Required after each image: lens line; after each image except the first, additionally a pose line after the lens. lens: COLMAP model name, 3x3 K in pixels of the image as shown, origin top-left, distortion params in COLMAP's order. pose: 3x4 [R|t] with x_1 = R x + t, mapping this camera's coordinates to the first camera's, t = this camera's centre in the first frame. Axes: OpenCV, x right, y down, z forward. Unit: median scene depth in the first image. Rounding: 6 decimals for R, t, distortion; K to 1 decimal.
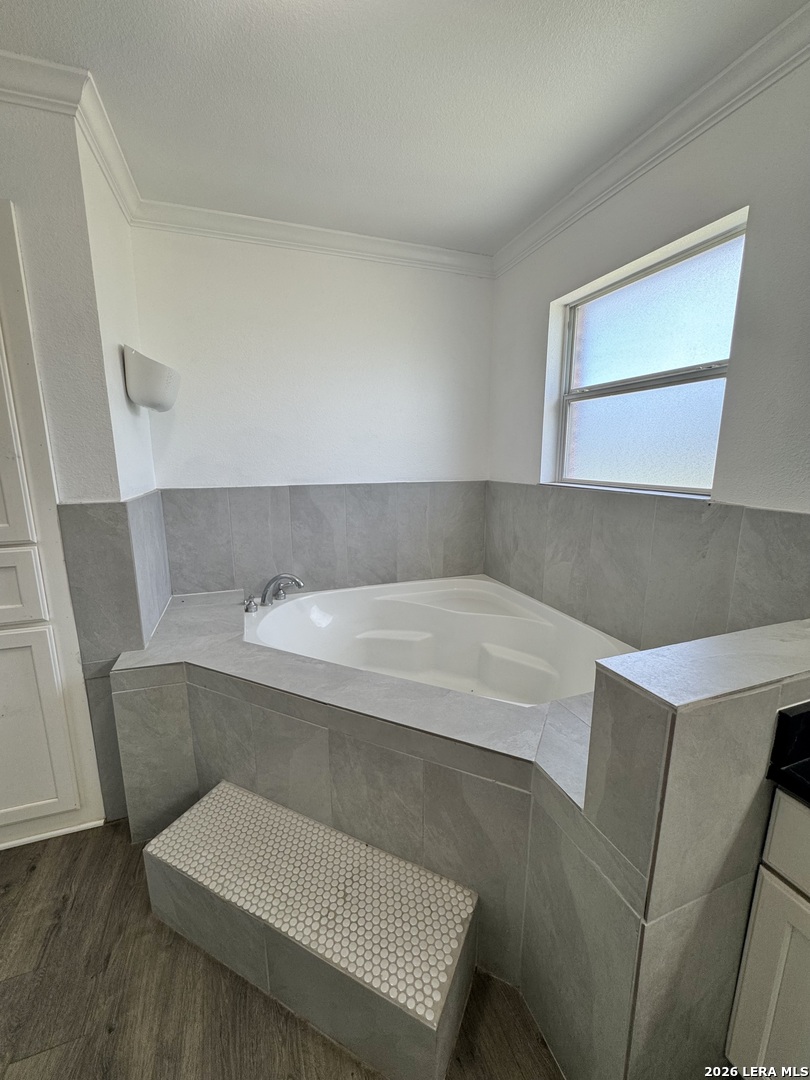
lens RADIAL K [[436.0, 0, 405.0], [0, 436.0, 540.0], [0, 0, 1]] dist [-0.001893, -0.000156]
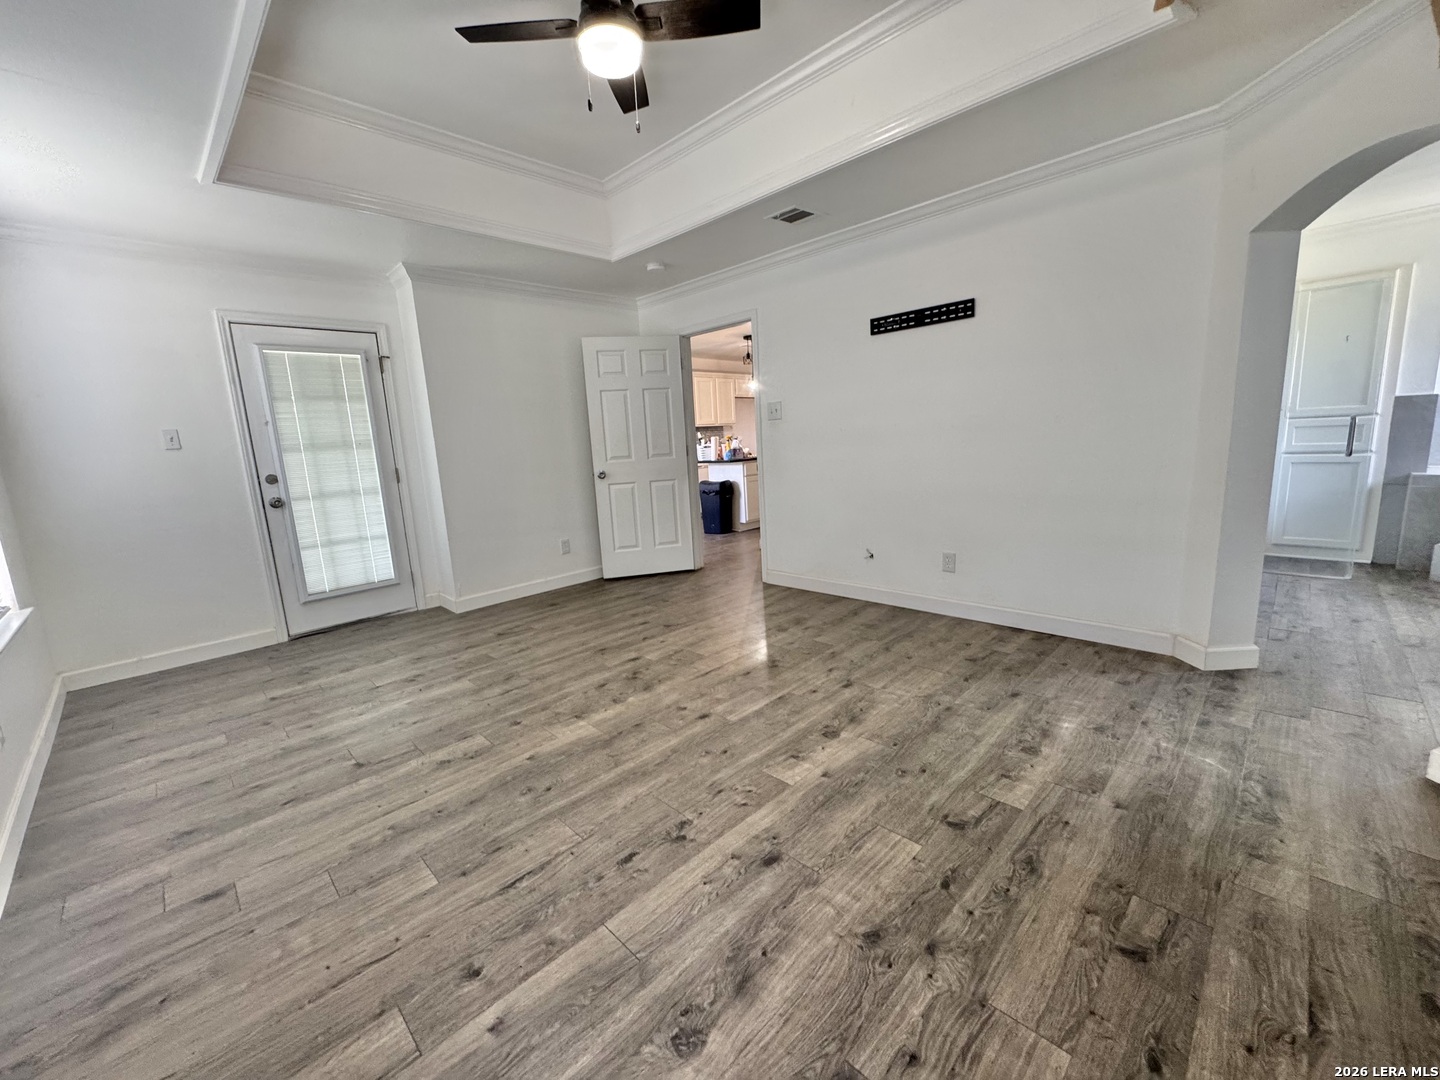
lens RADIAL K [[581.3, 0, 720.0], [0, 581.3, 540.0], [0, 0, 1]] dist [-0.001893, -0.000156]
pose [[0.427583, 0.132231, -0.894253, 0.397930], [-0.120702, 0.988737, 0.088489, 0.713536], [0.895882, 0.070101, 0.438728, -2.958972]]
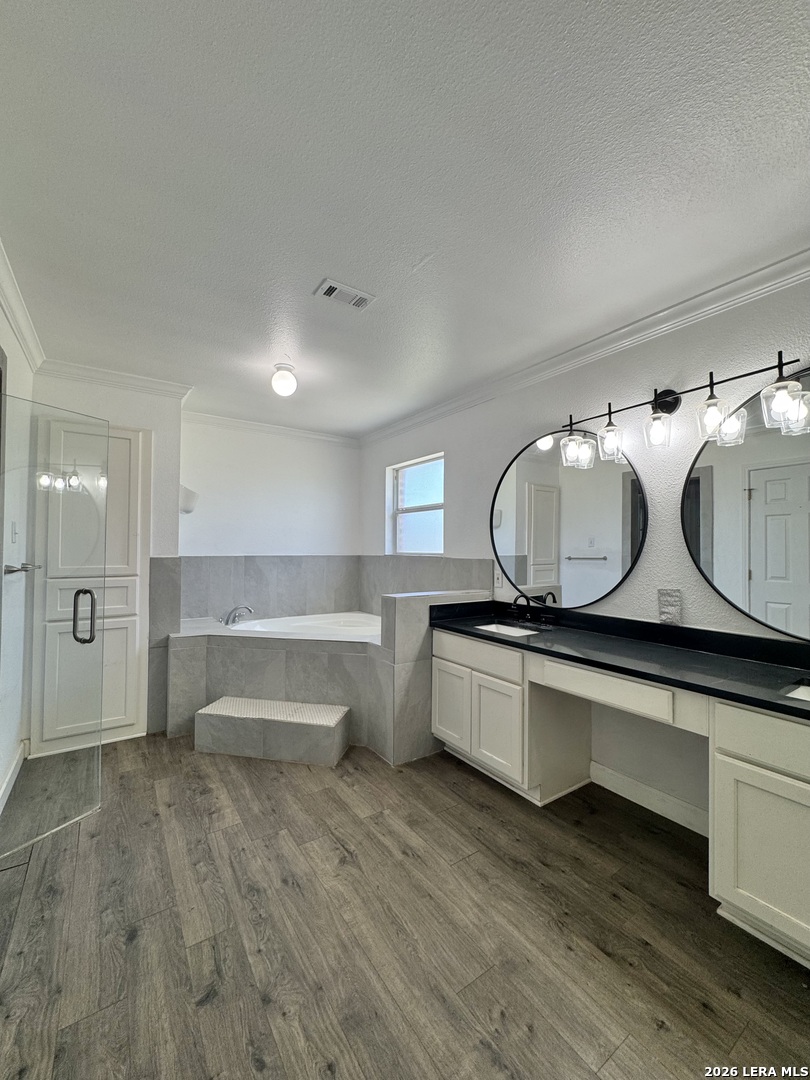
lens RADIAL K [[436.4, 0, 405.0], [0, 436.4, 540.0], [0, 0, 1]] dist [0.015852, 0.000035]
pose [[0.968652, 0.010868, 0.248184, -0.119748], [0.041802, 0.977666, -0.205966, 0.299584], [-0.244880, 0.209884, 0.946563, -1.233702]]
